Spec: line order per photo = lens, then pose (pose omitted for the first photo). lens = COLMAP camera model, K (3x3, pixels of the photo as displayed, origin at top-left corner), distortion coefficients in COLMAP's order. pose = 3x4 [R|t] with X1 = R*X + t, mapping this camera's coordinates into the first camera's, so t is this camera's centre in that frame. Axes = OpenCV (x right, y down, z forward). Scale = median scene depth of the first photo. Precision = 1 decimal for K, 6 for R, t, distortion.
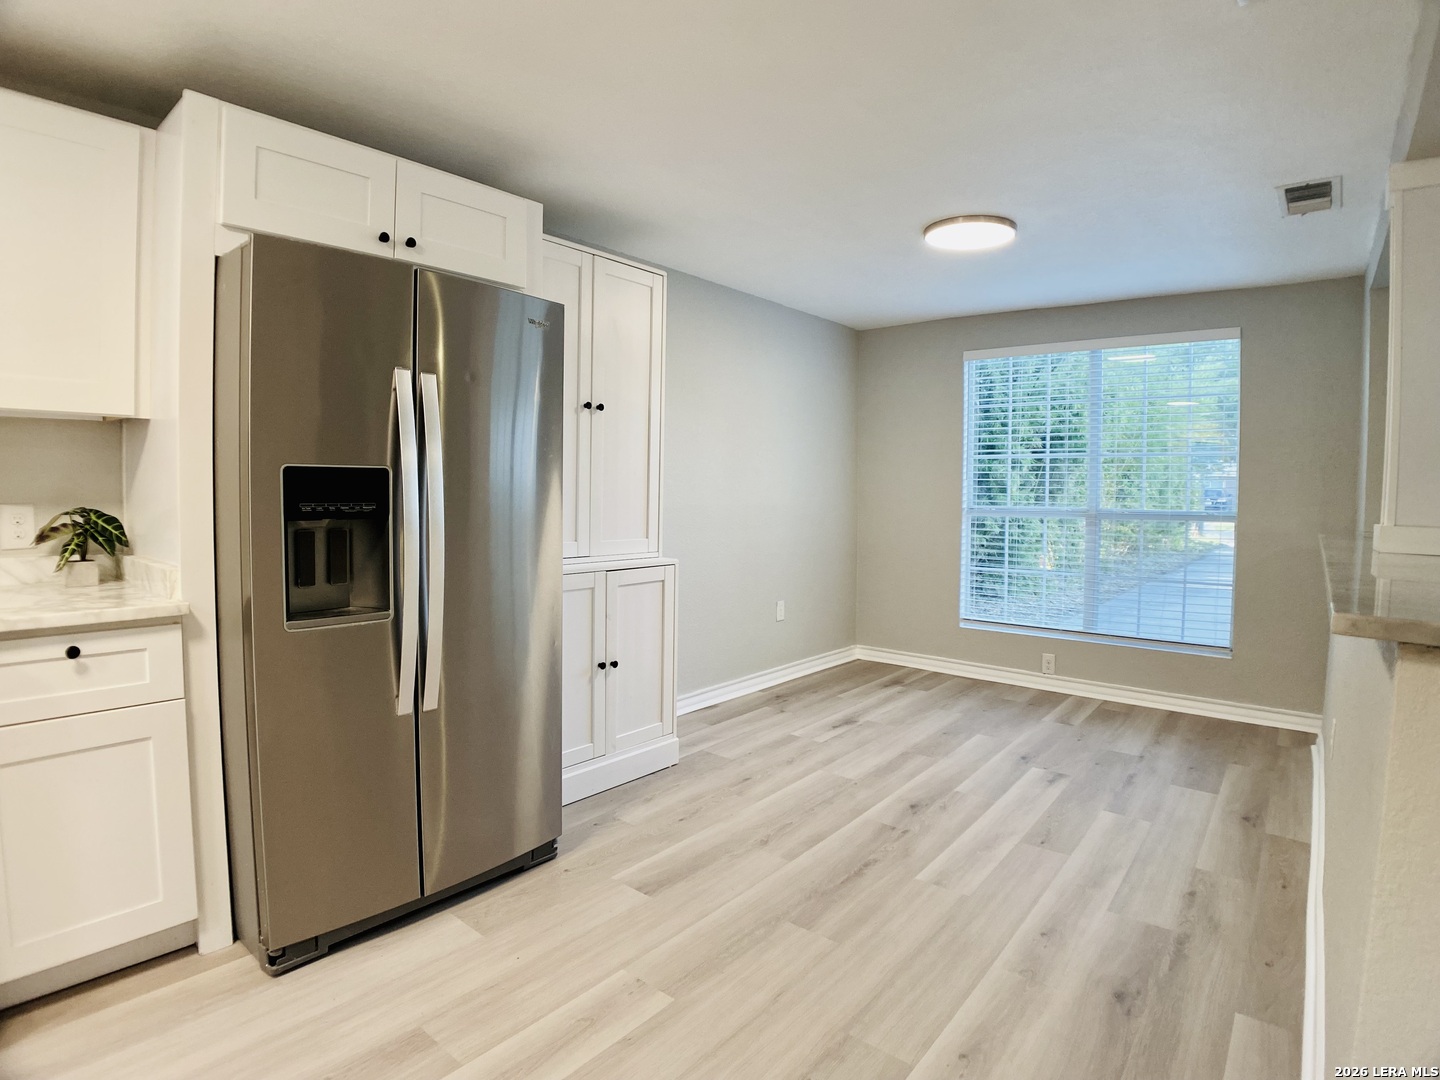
lens RADIAL K [[769.1, 0, 712.5], [0, 769.1, 533.5], [0, 0, 1]] dist [-0.089216, 0.016097]
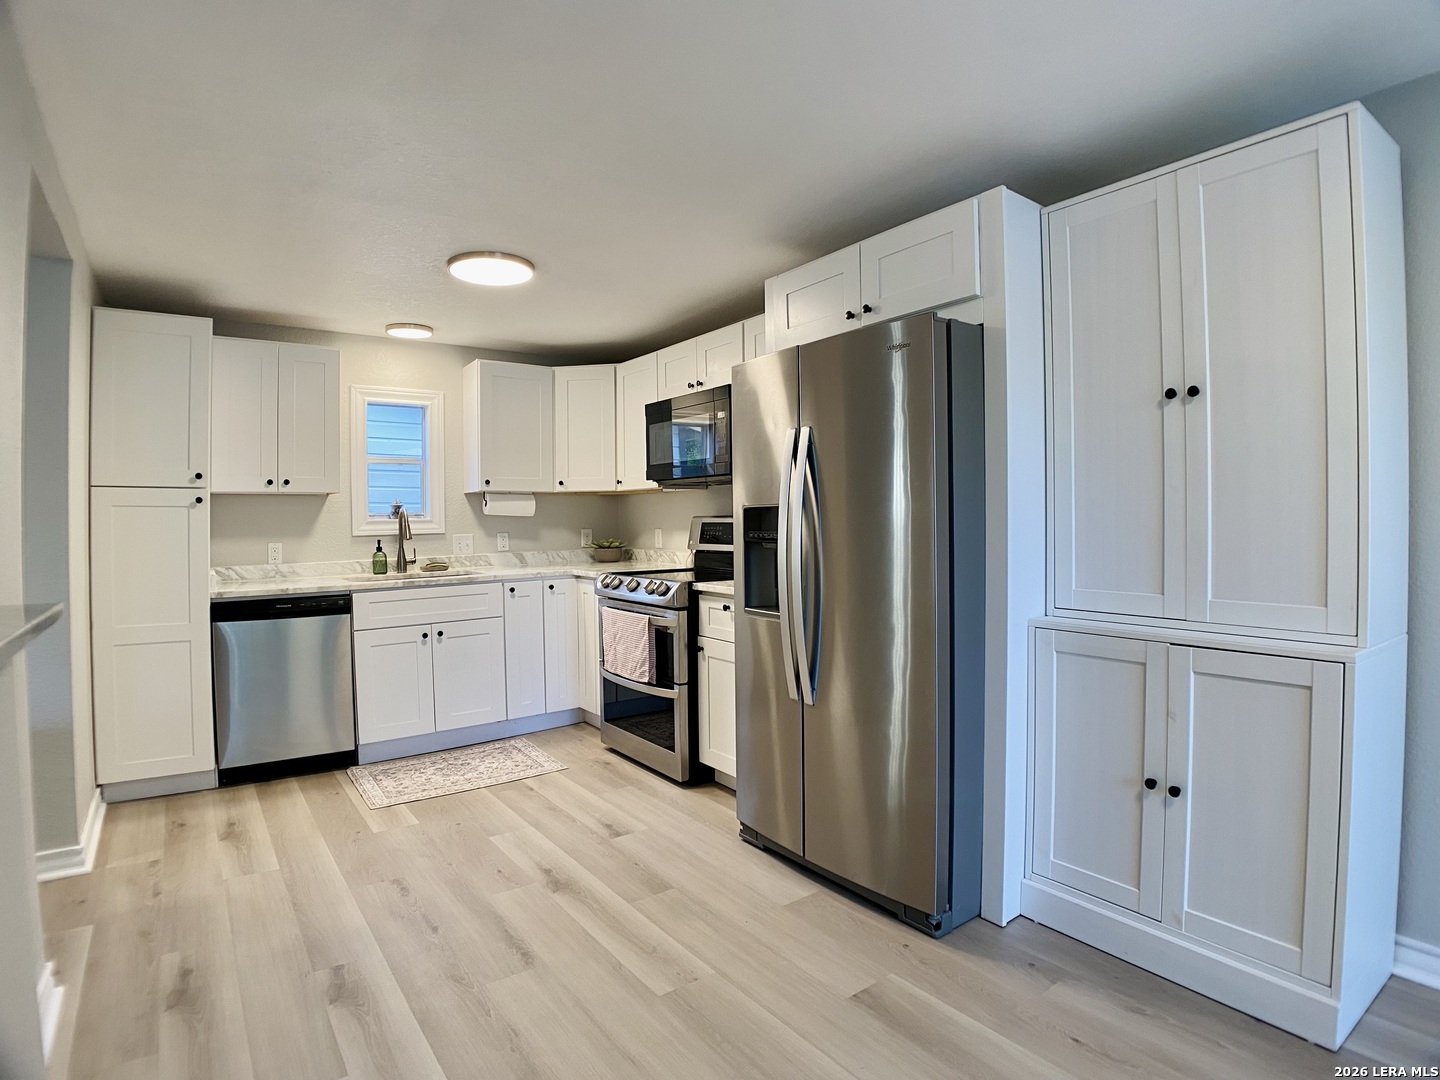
lens RADIAL K [[769.1, 0, 712.5], [0, 769.1, 533.5], [0, 0, 1]] dist [-0.089216, 0.016097]
pose [[-0.247472, 0.005678, -0.968878, 0.885039], [-0.051003, 0.998520, 0.018879, -0.057102], [0.967552, 0.054088, -0.246816, 1.196840]]
